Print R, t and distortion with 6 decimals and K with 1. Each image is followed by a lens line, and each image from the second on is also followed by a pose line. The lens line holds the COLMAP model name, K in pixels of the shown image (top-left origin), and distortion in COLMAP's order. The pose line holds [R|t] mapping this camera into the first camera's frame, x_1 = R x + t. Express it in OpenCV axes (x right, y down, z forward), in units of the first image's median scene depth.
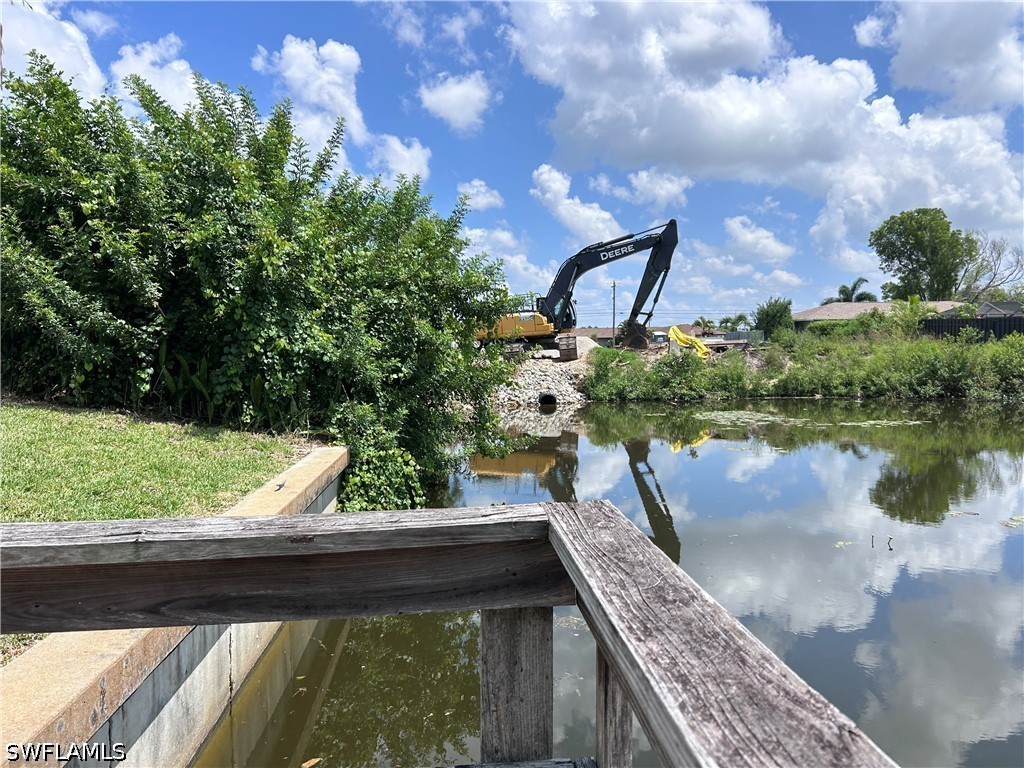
lens RADIAL K [[760.3, 0, 518.8], [0, 760.3, 379.6], [0, 0, 1]] dist [0.048228, -0.055372]
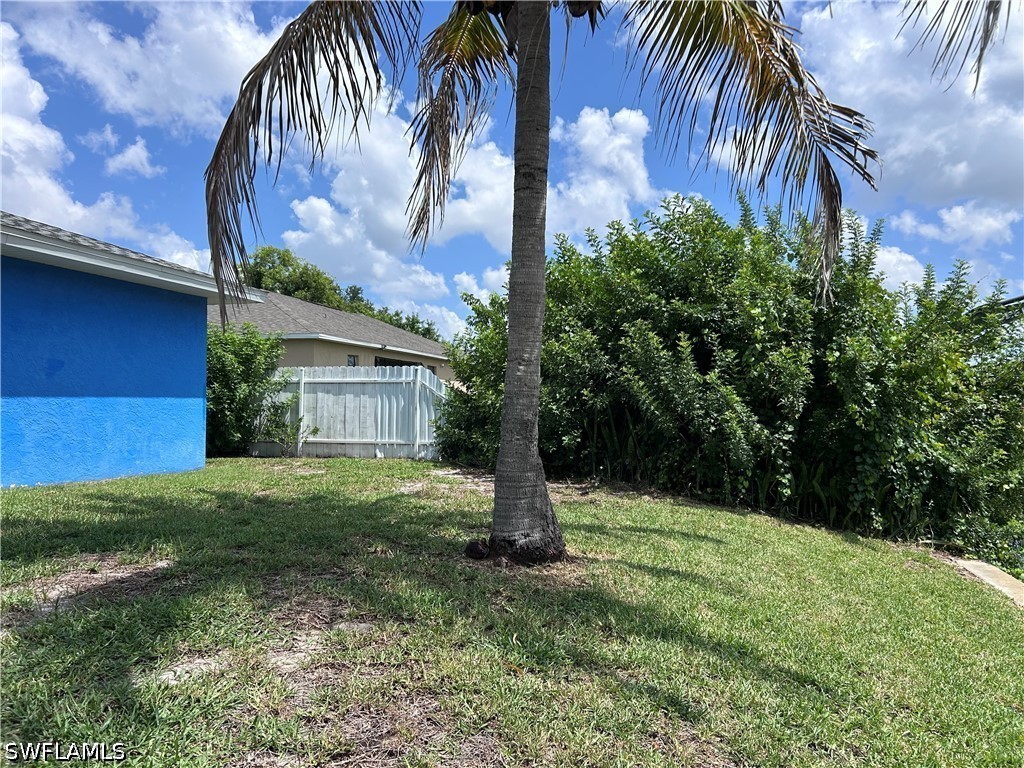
lens RADIAL K [[760.3, 0, 452.6], [0, 760.3, 376.9], [0, 0, 1]] dist [0.048228, -0.055372]
pose [[0.941659, 0.012346, -0.336341, -0.558567], [-0.031031, 0.998255, -0.050236, -0.082175], [0.335134, 0.057742, 0.940400, -0.194571]]
